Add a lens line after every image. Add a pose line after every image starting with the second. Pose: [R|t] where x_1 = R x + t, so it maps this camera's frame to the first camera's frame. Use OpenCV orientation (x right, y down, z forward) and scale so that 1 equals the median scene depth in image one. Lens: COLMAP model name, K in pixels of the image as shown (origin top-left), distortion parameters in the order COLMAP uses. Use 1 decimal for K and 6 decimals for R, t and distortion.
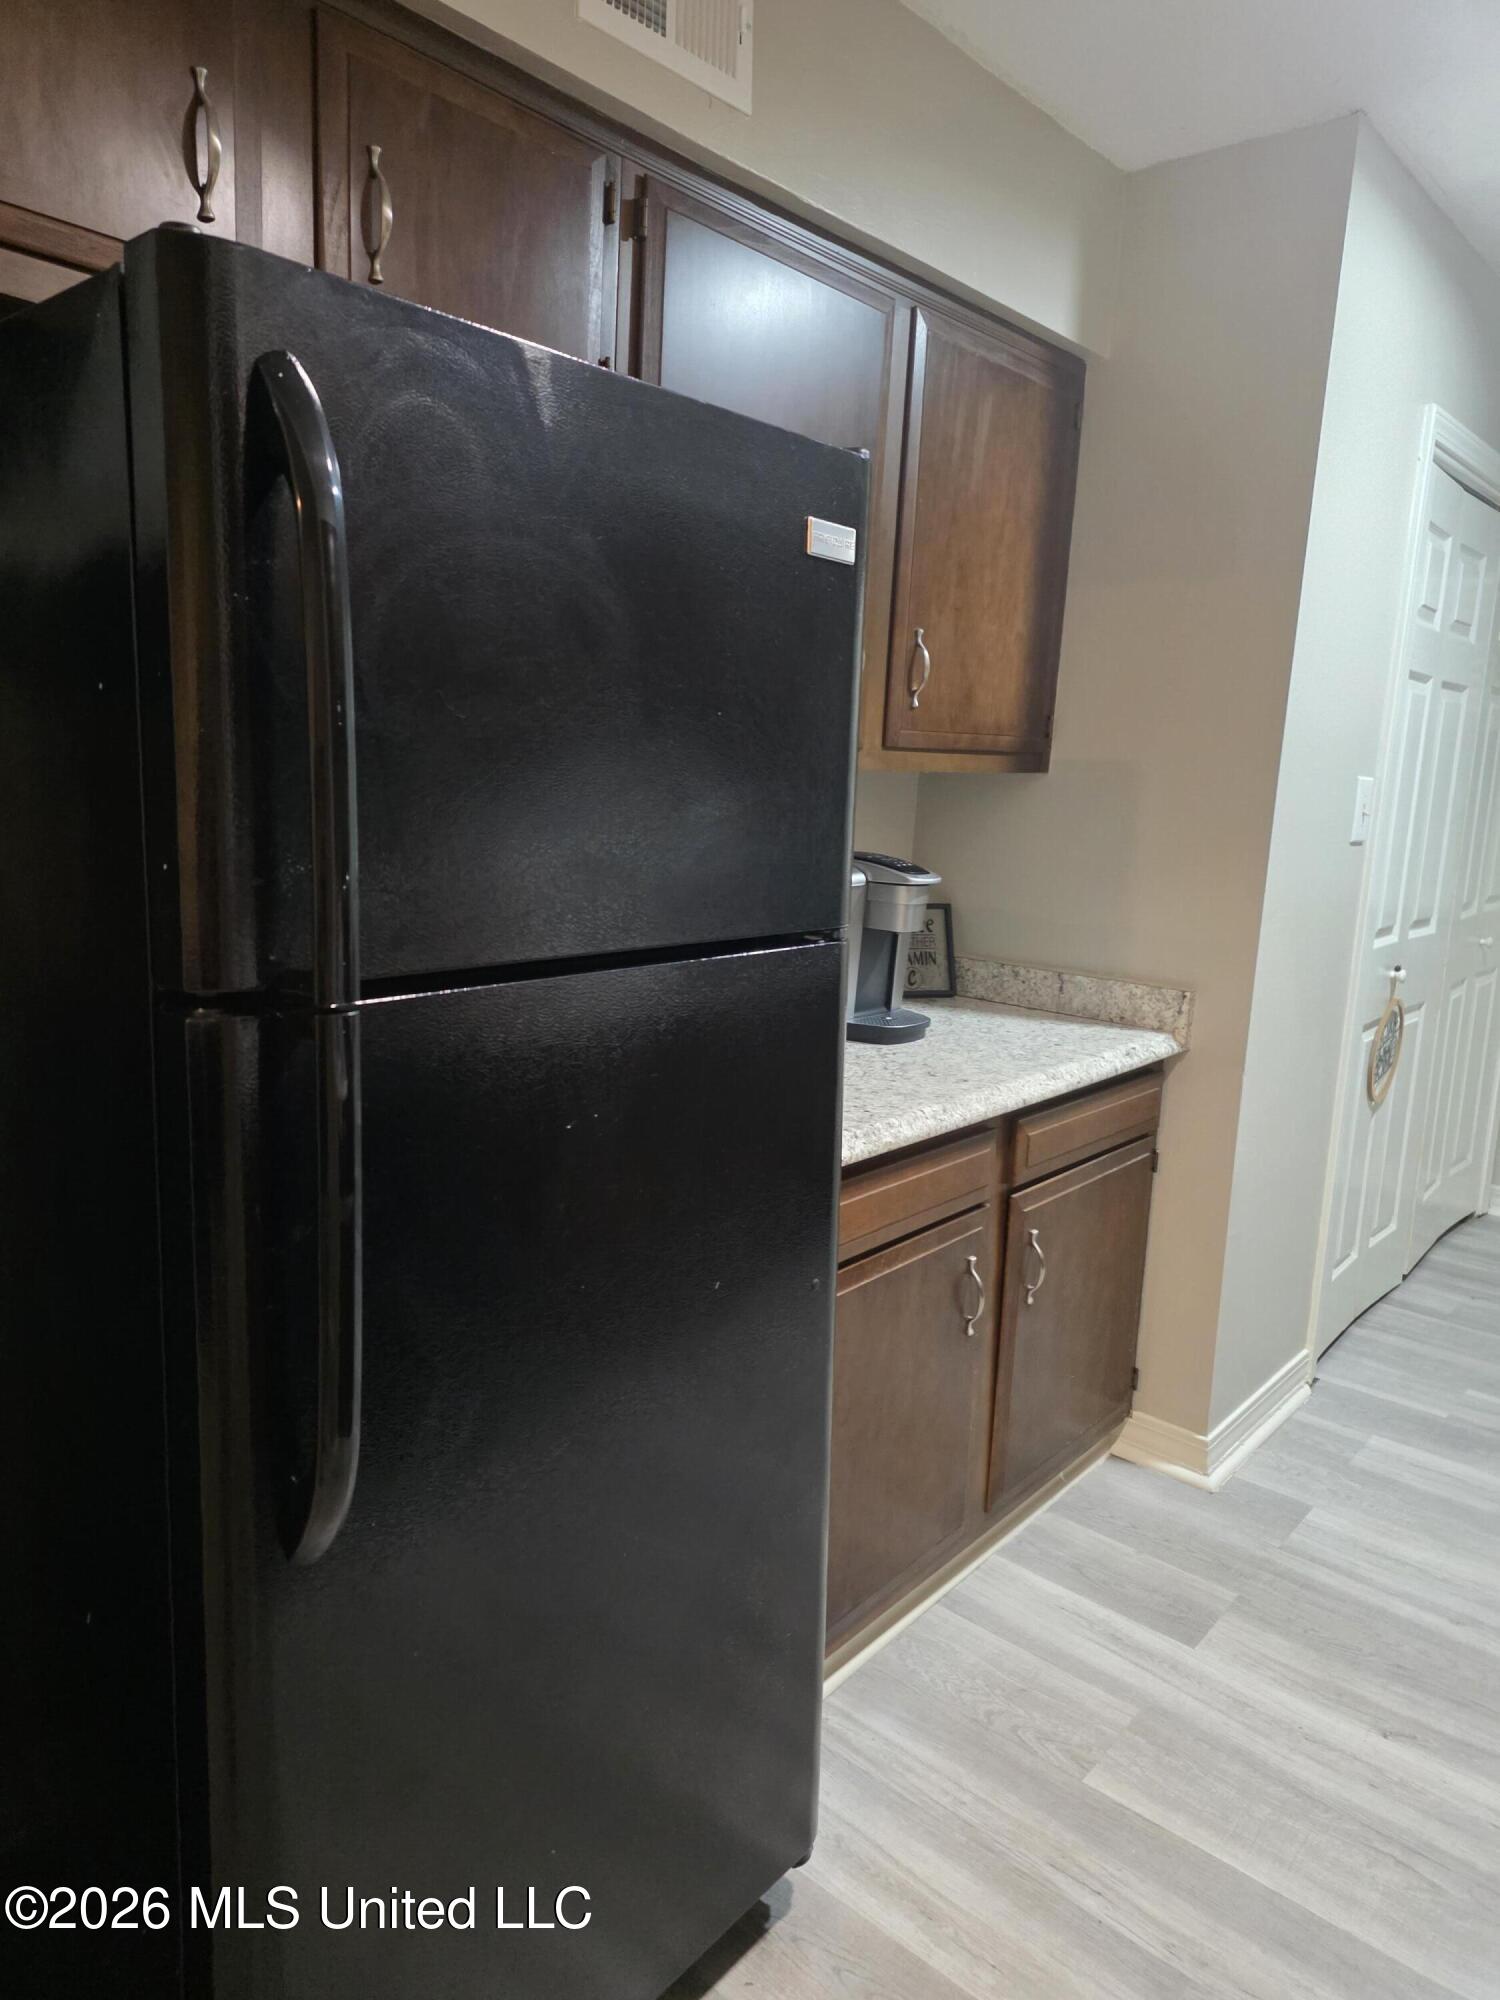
lens RADIAL K [[1314.9, 0, 742.8], [0, 1314.9, 993.6], [0, 0, 1]] dist [0.061656, -0.041489]
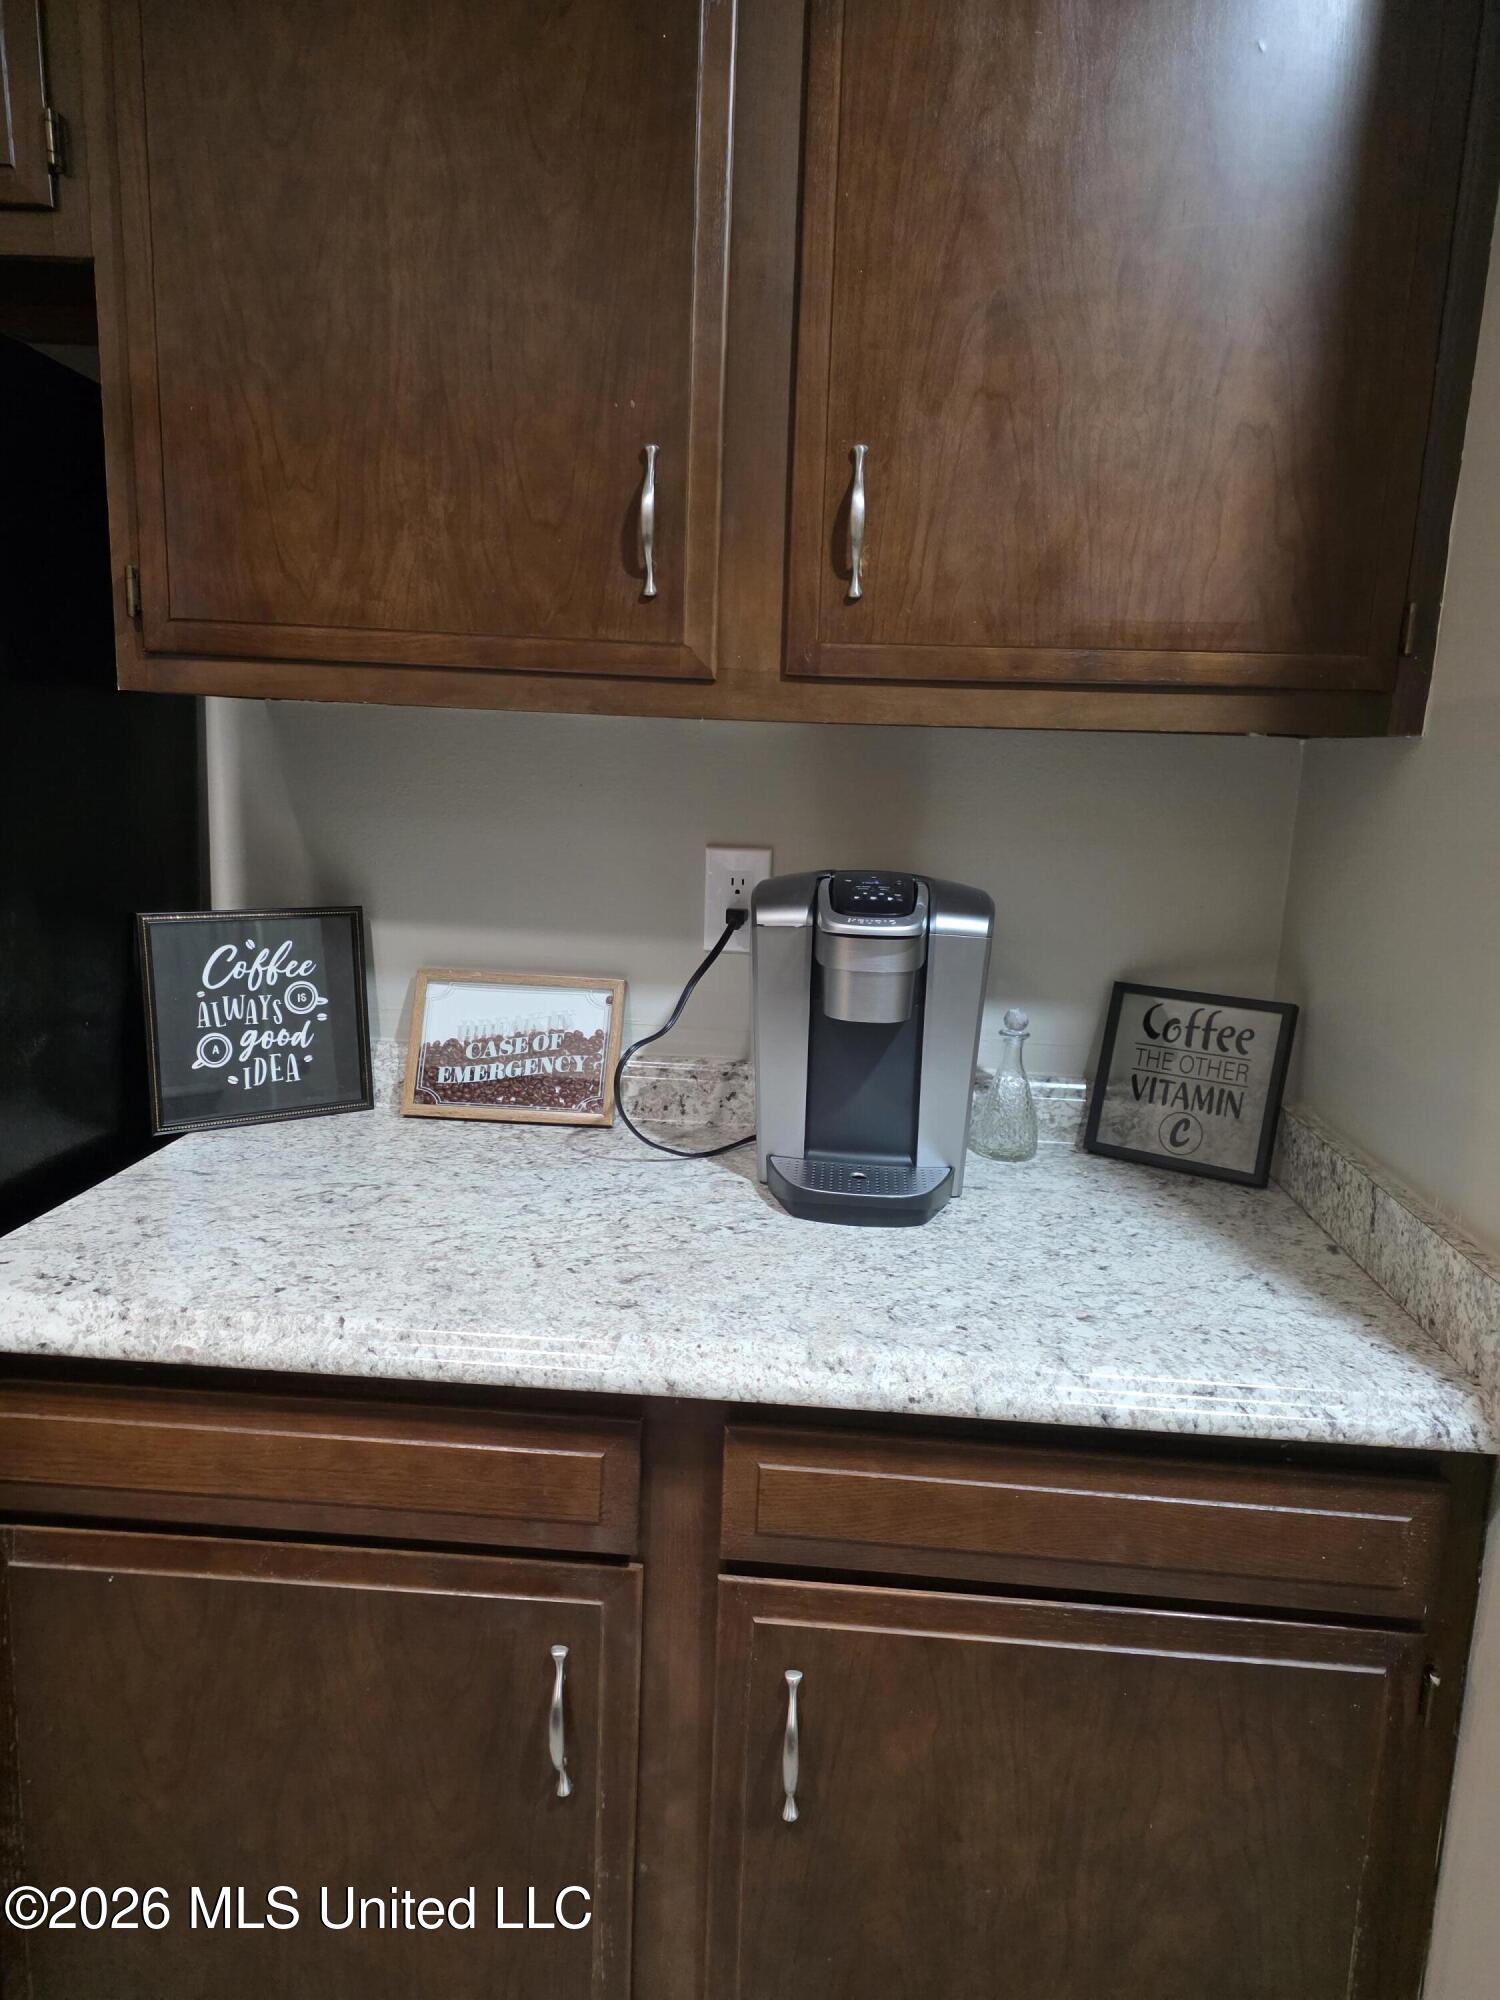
lens RADIAL K [[1314.9, 0, 751.0], [0, 1314.9, 998.0], [0, 0, 1]] dist [0.061656, -0.041489]
pose [[0.606617, 0.127714, -0.784669, 0.532621], [-0.155210, 0.987044, 0.040663, -0.073027], [0.779696, 0.097121, 0.618580, 0.645333]]
